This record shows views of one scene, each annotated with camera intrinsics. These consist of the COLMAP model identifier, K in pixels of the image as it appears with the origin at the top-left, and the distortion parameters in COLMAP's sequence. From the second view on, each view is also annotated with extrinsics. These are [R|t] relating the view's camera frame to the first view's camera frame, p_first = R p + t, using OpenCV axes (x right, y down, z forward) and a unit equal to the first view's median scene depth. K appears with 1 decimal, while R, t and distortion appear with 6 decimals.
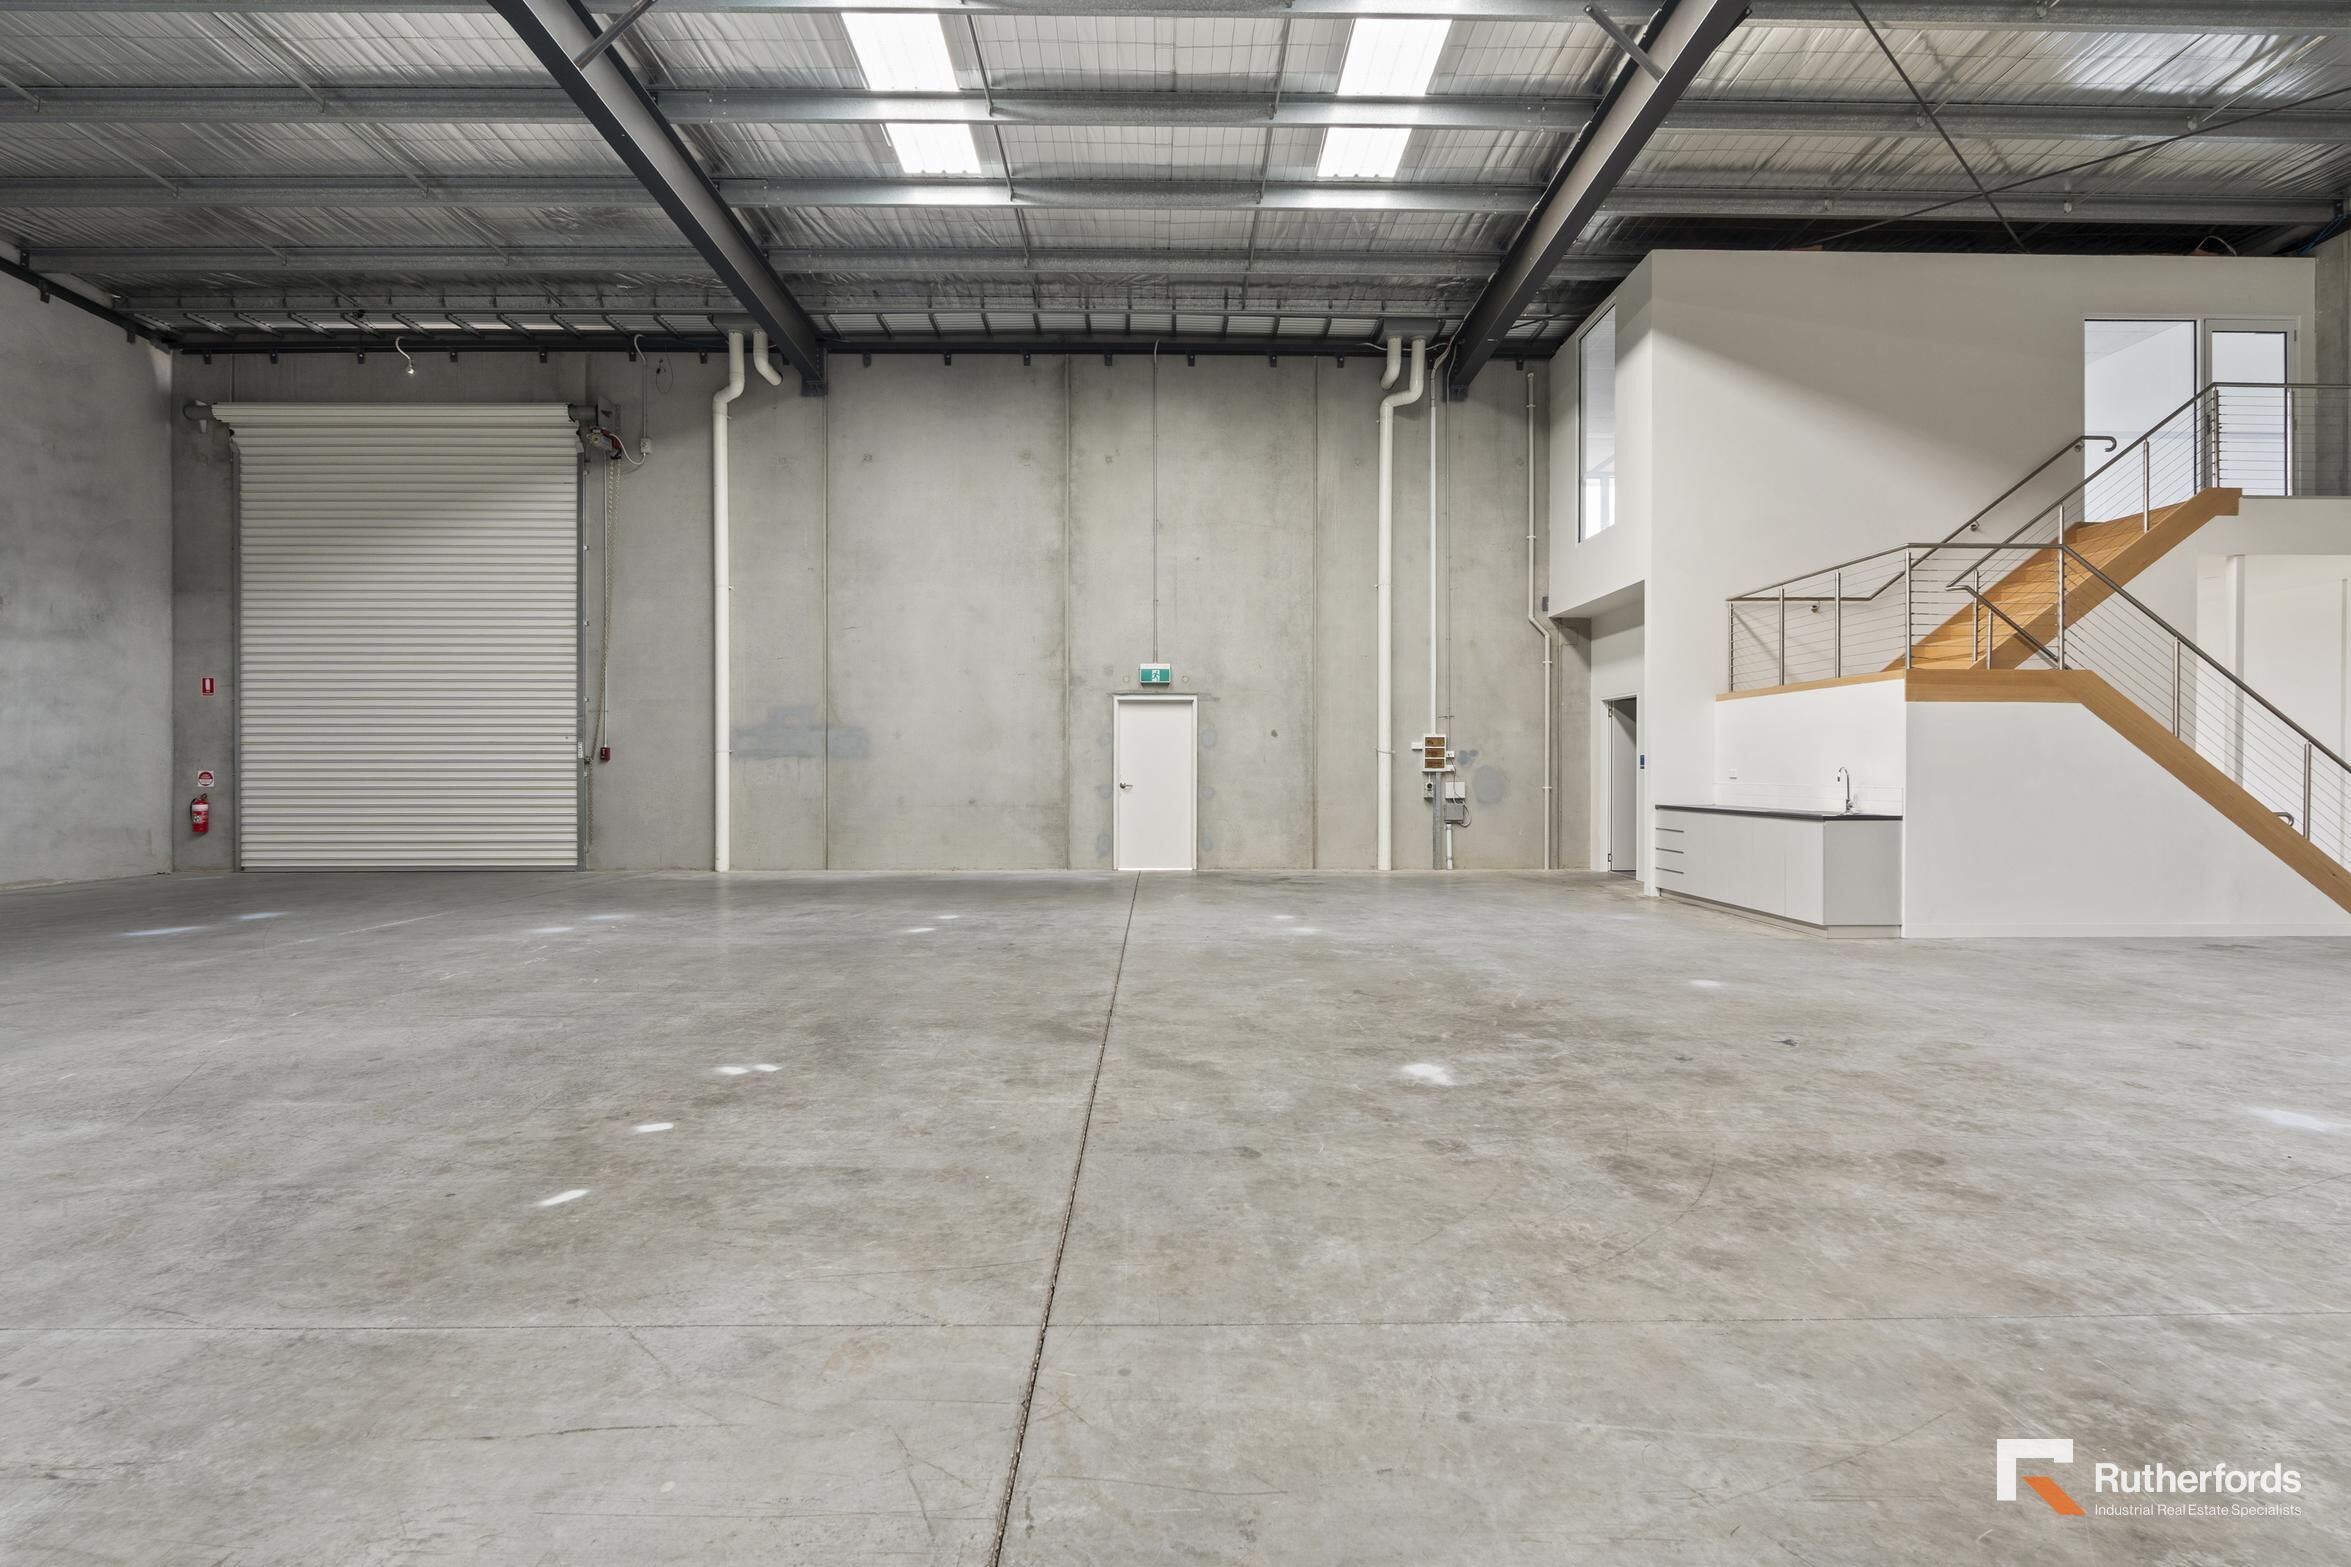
lens RADIAL K [[1035.0, 0, 1178.8], [0, 1035.0, 776.1], [0, 0, 1]] dist [-0.001444, 0.000114]
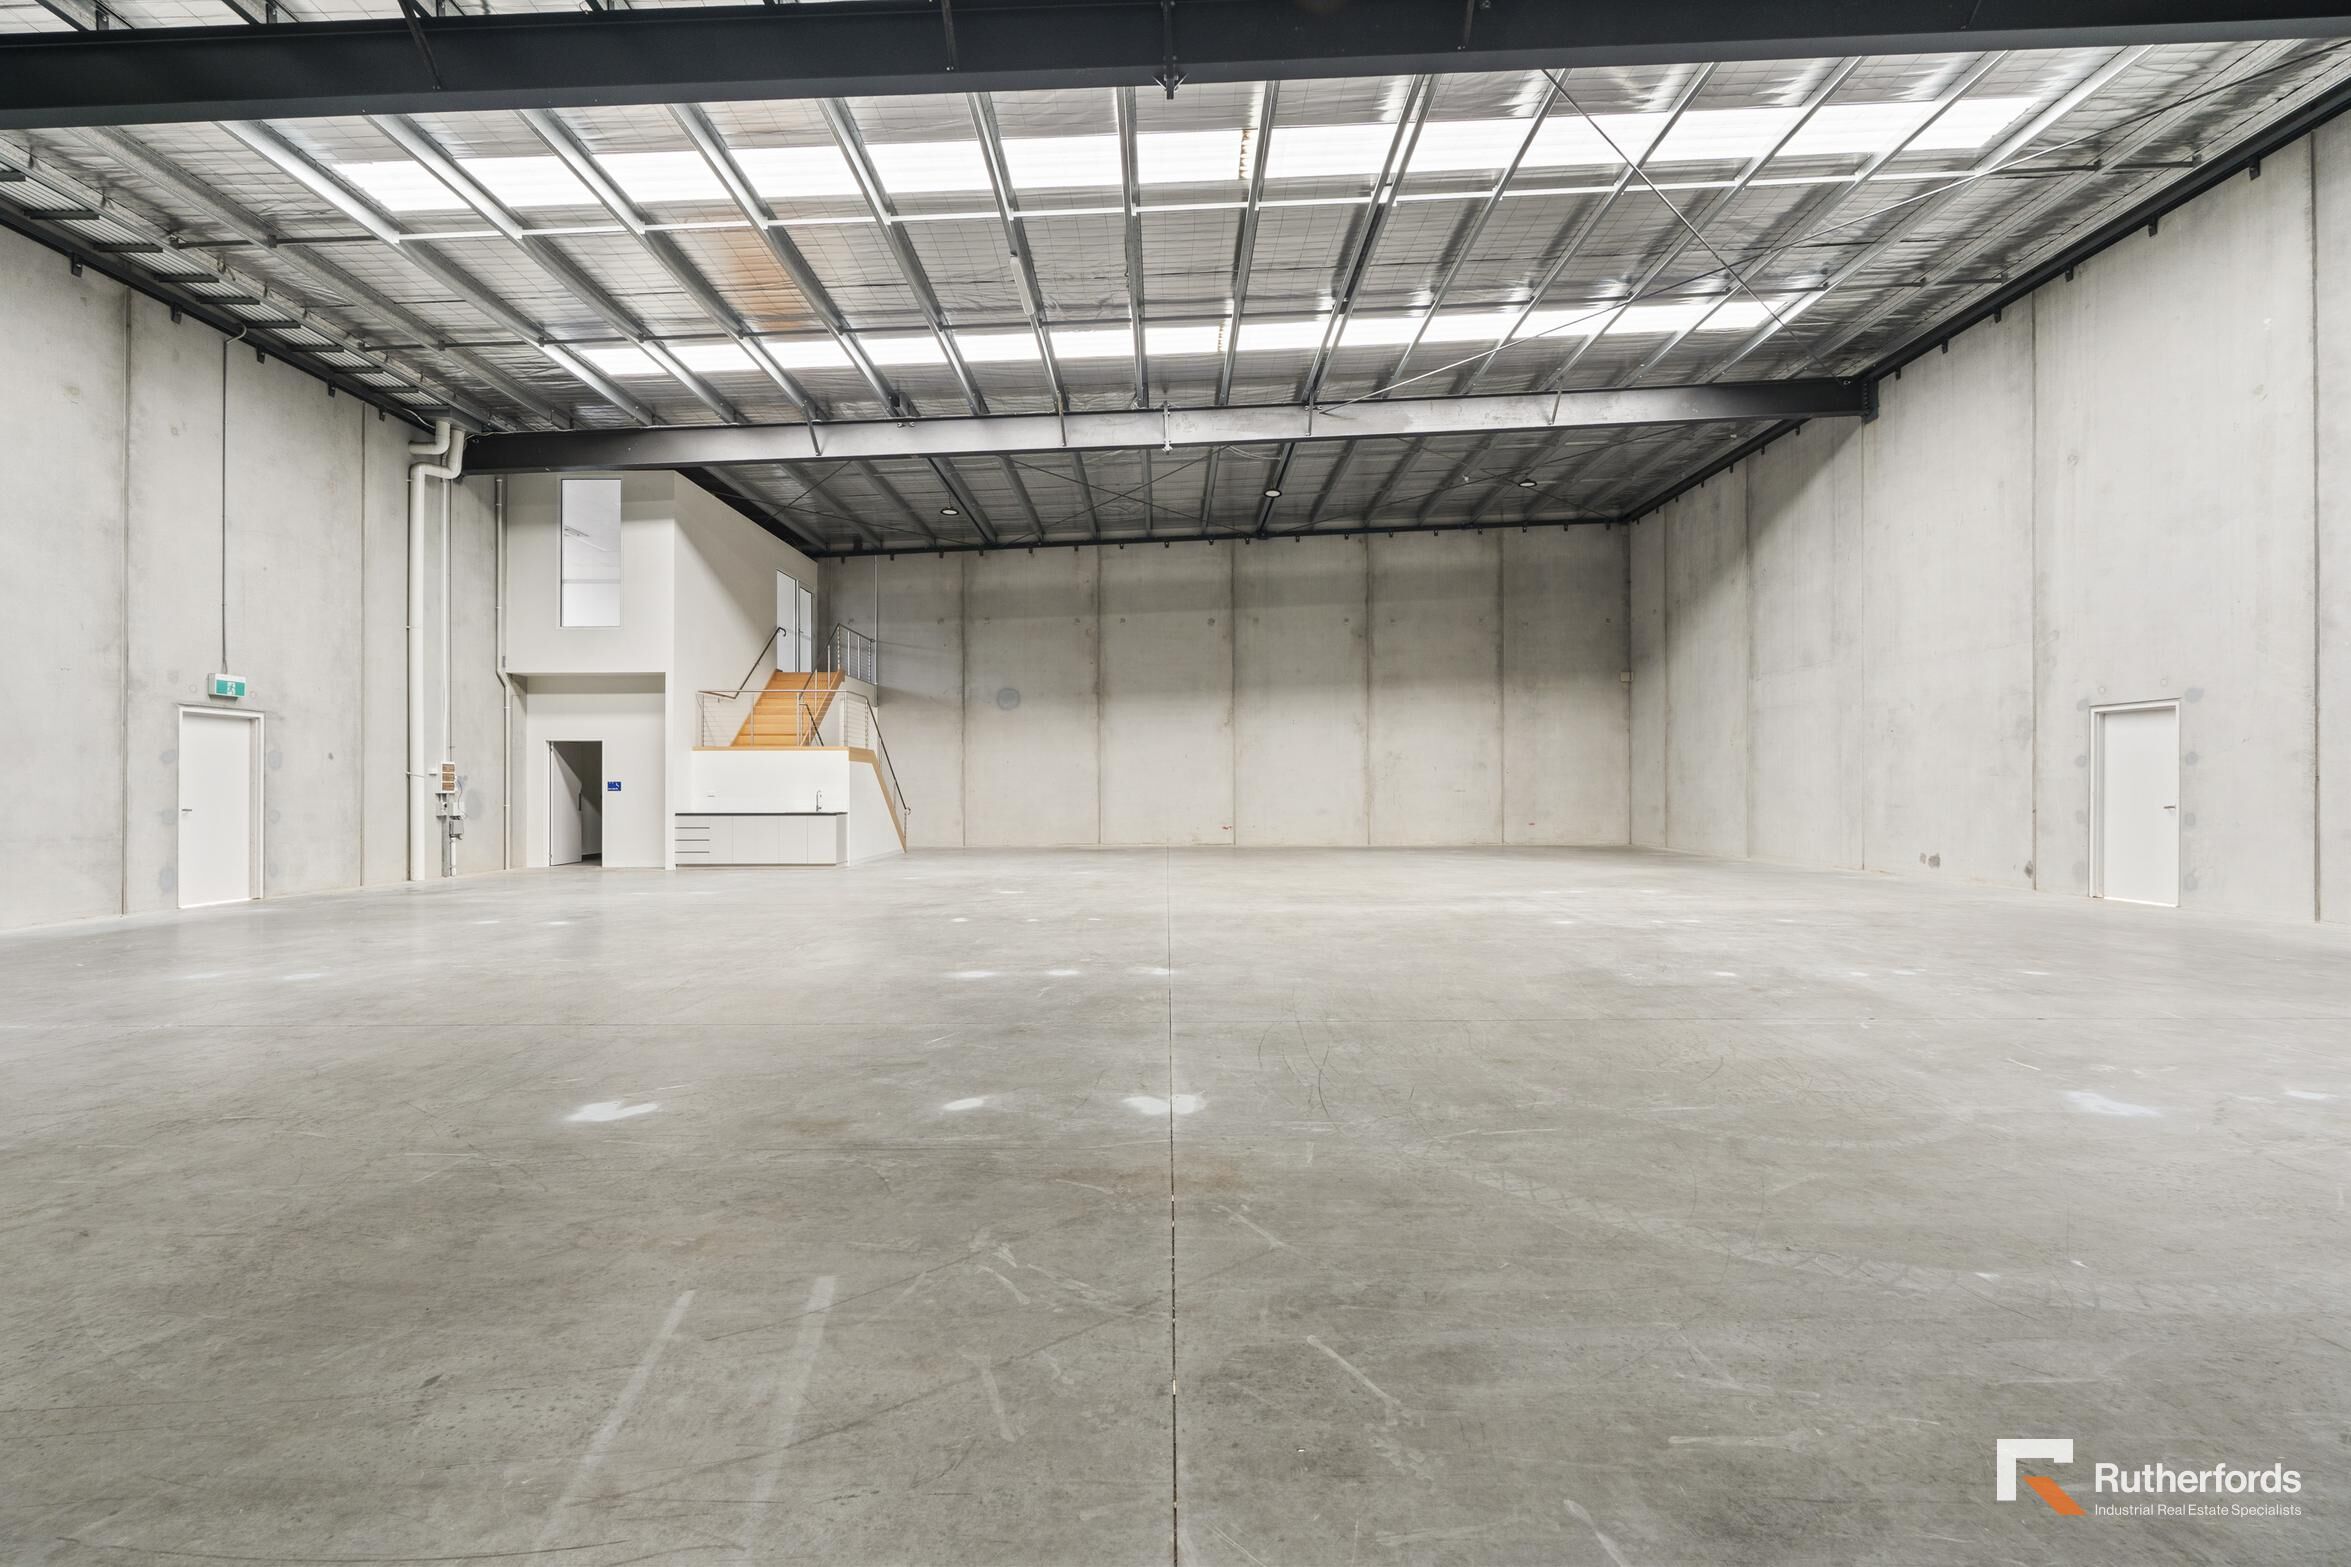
lens RADIAL K [[1005.3, 0, 1156.7], [0, 1005.3, 786.3], [0, 0, 1]] dist [0.000485, 0.000372]
pose [[0.028134, 0.004646, 0.999593, -0.886185], [0.007241, 0.999962, -0.004852, -0.000935], [-0.999578, 0.007375, 0.028099, 0.165133]]
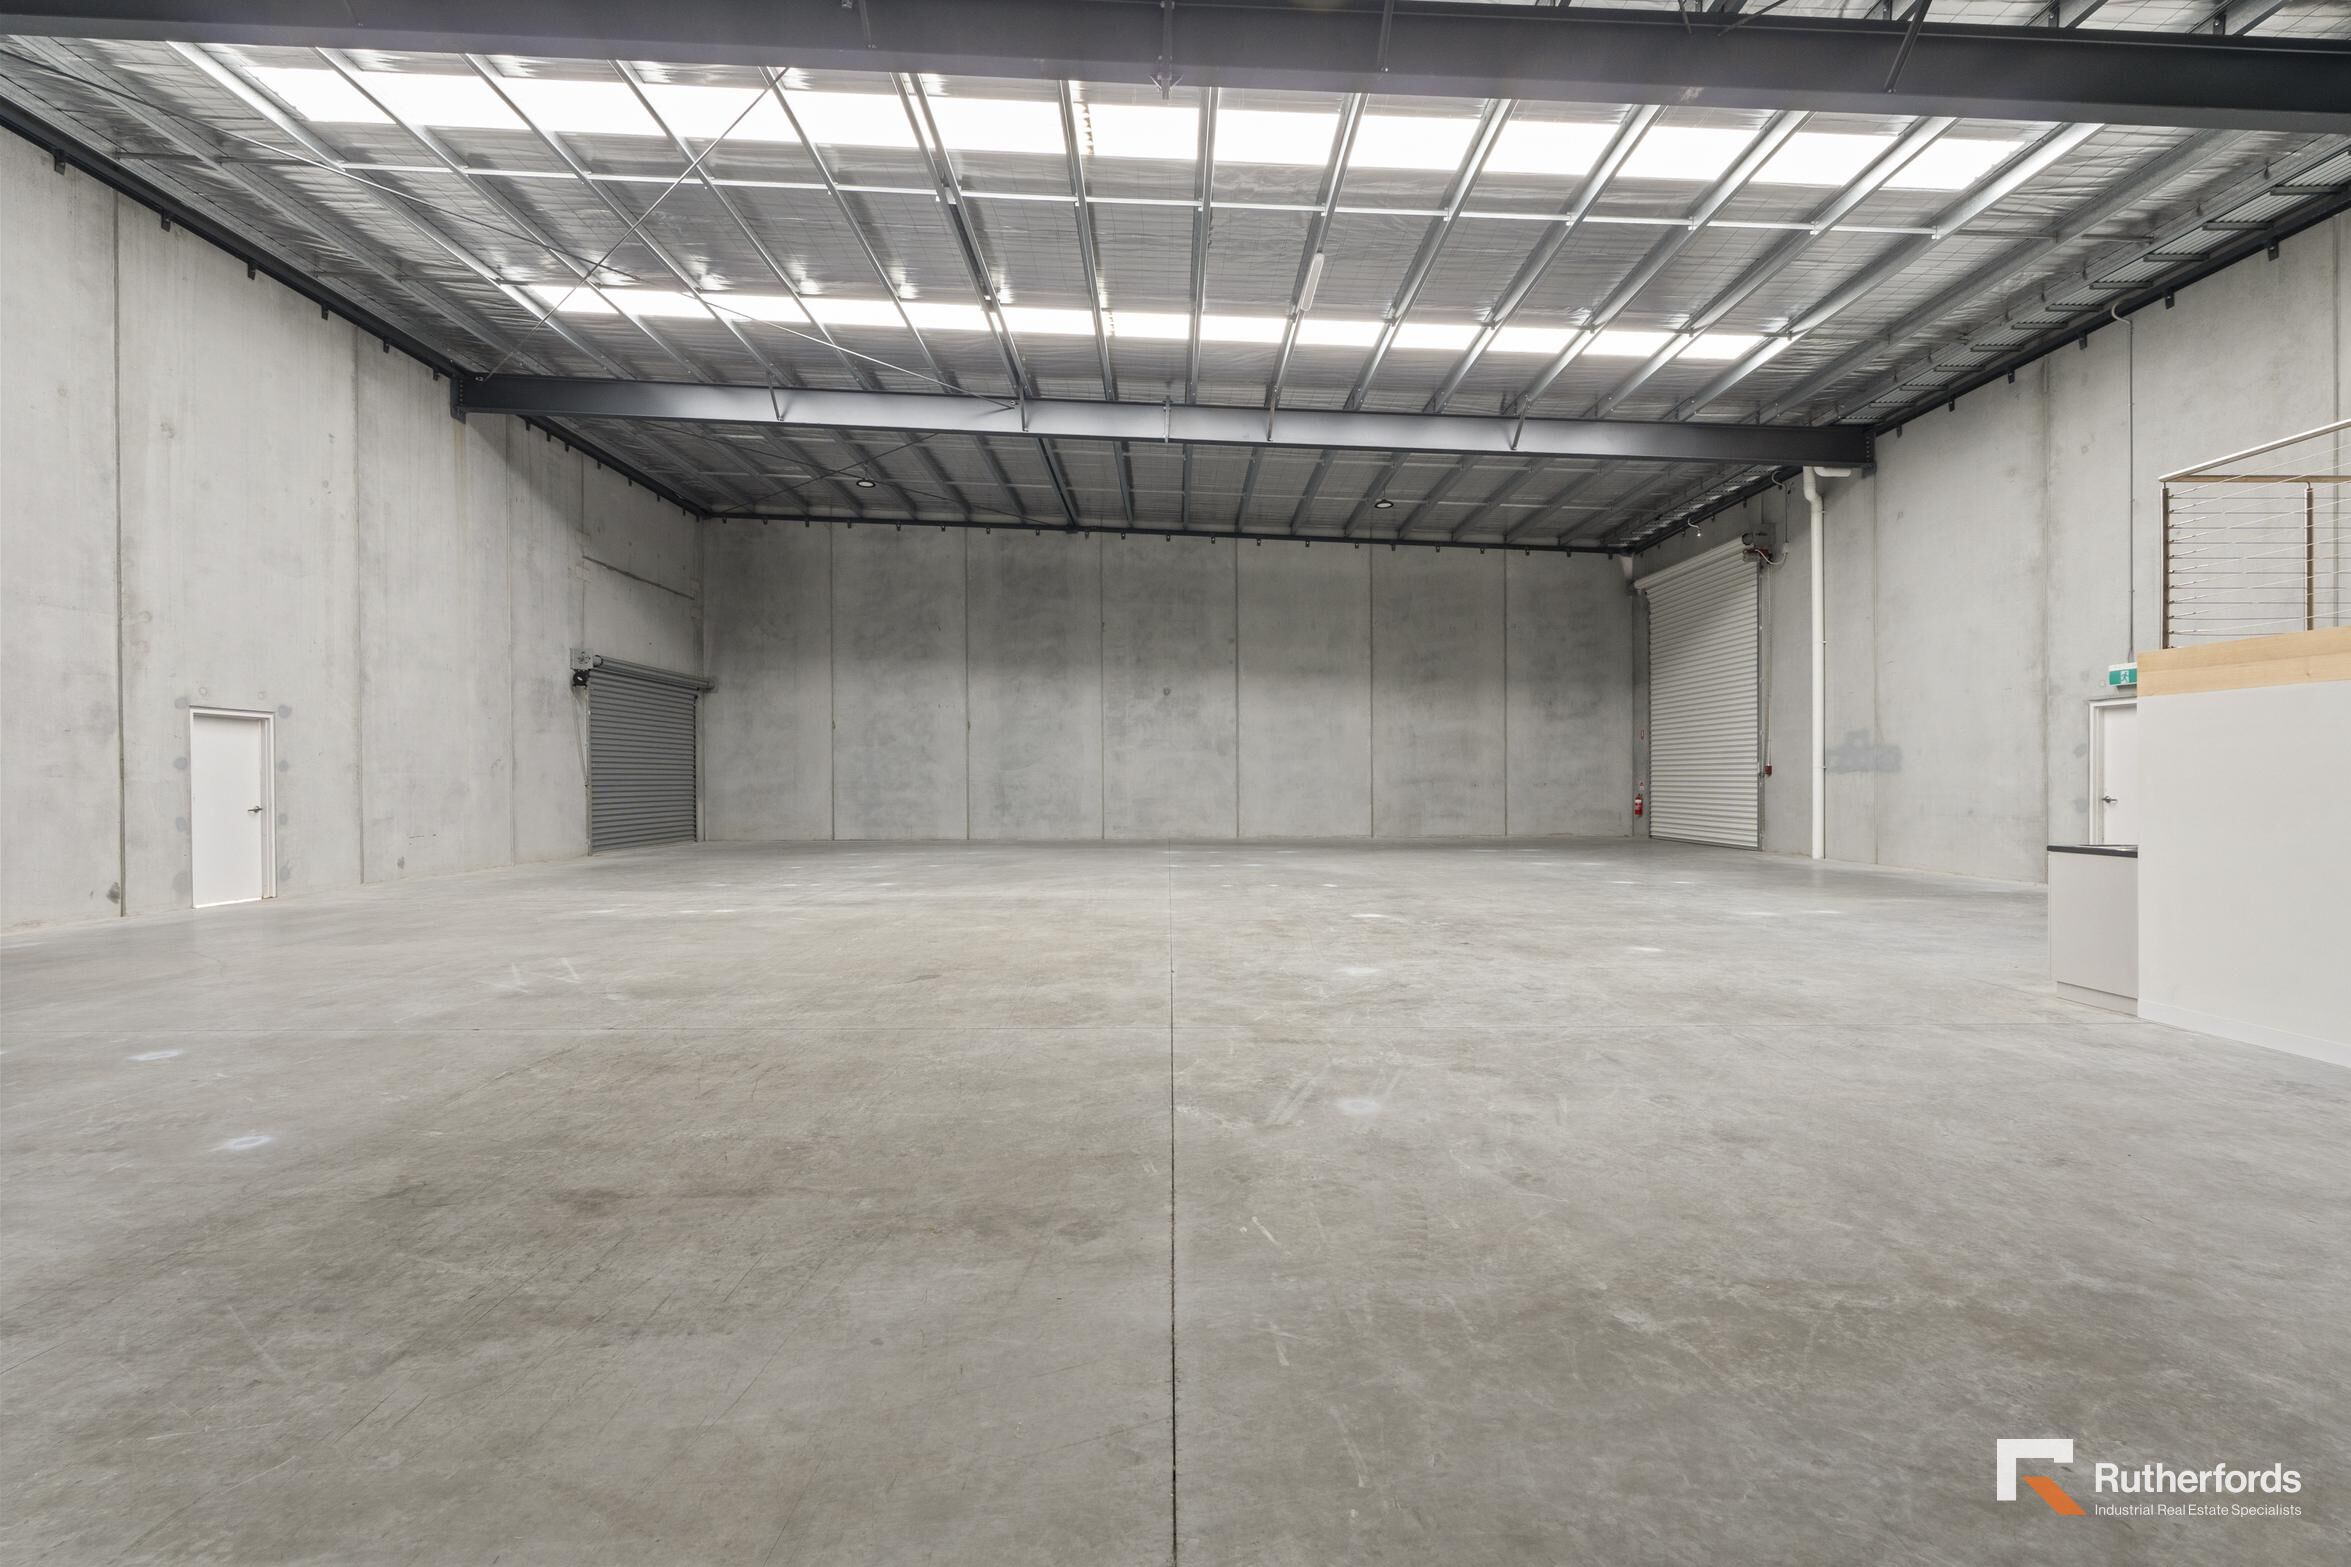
lens RADIAL K [[1056.5, 0, 1175.5], [0, 1056.5, 783.5], [0, 0, 1]] dist [-0.000317, -0.000073]
pose [[-0.010946, 0.004902, -0.999928, 0.899457], [-0.000357, 0.999988, 0.004906, -0.009810], [0.999940, 0.000410, -0.010944, 0.195504]]
